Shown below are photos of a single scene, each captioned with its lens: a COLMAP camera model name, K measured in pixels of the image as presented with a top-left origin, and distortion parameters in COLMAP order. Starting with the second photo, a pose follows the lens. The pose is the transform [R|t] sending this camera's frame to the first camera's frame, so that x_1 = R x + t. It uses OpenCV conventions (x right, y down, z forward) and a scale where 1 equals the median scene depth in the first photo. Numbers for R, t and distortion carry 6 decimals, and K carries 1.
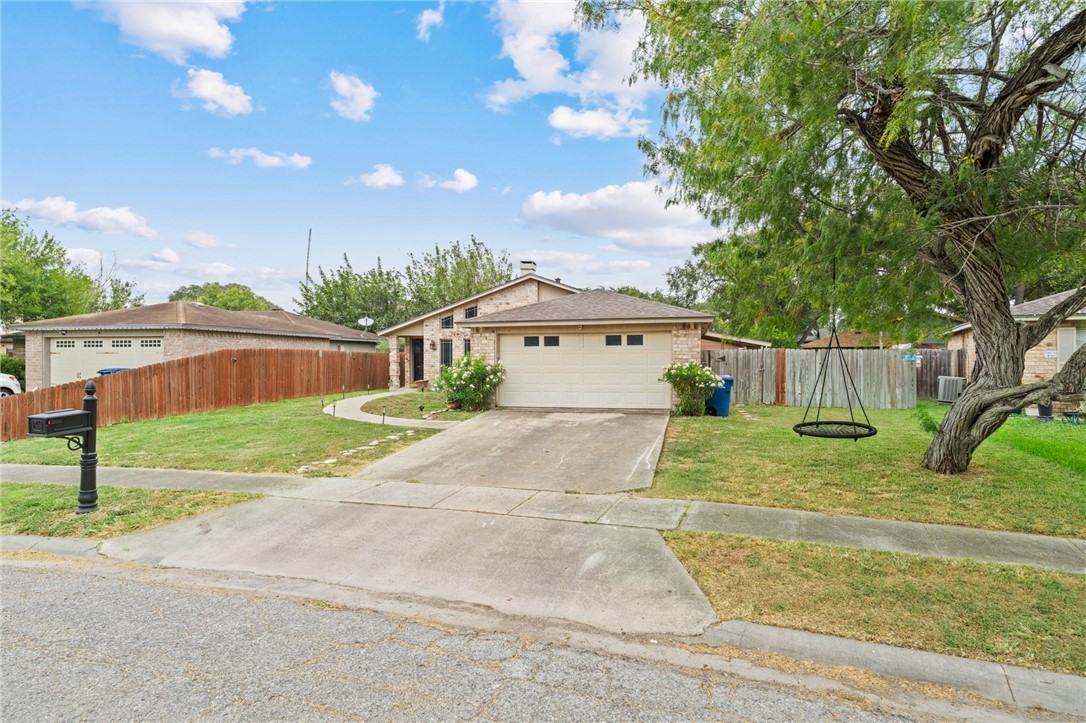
lens RADIAL K [[592.0, 0, 543.1], [0, 592.0, 363.4], [0, 0, 1]] dist [0.003344, 0.000179]
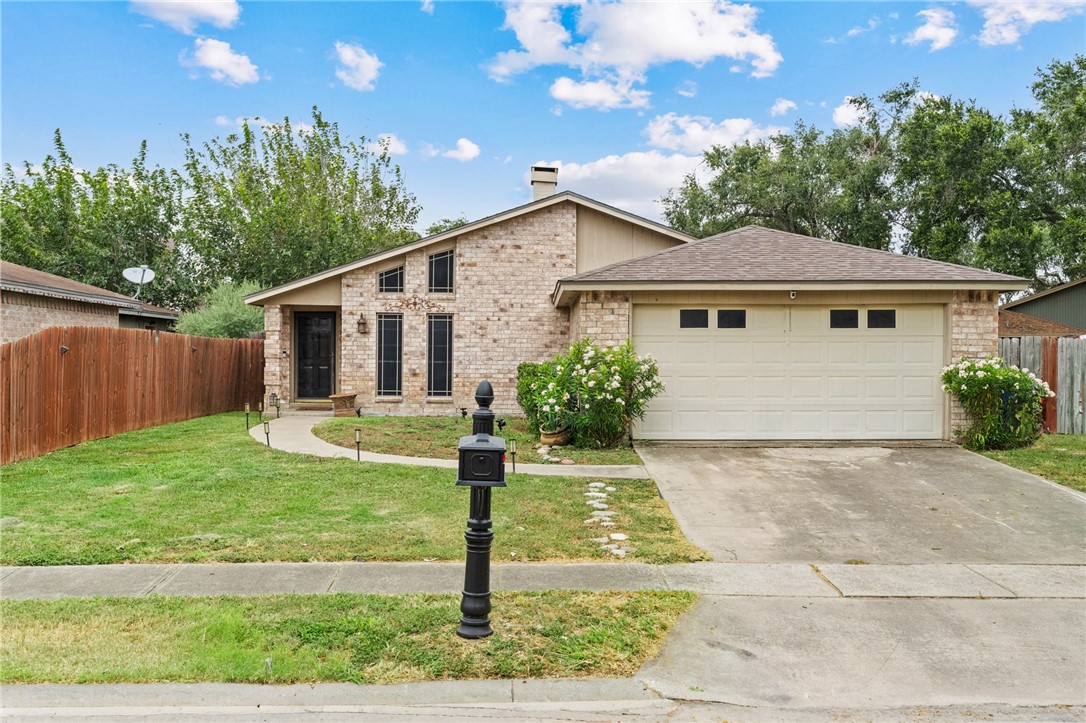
lens RADIAL K [[1162.0, 0, 543.0], [0, 1162.0, 359.6], [0, 0, 1]] dist [0.021605, 0.000000]
pose [[0.966674, 0.004999, 0.255961, -0.301642], [-0.003199, 0.999967, -0.007447, 0.006071], [-0.255990, 0.006380, 0.966658, 0.001558]]
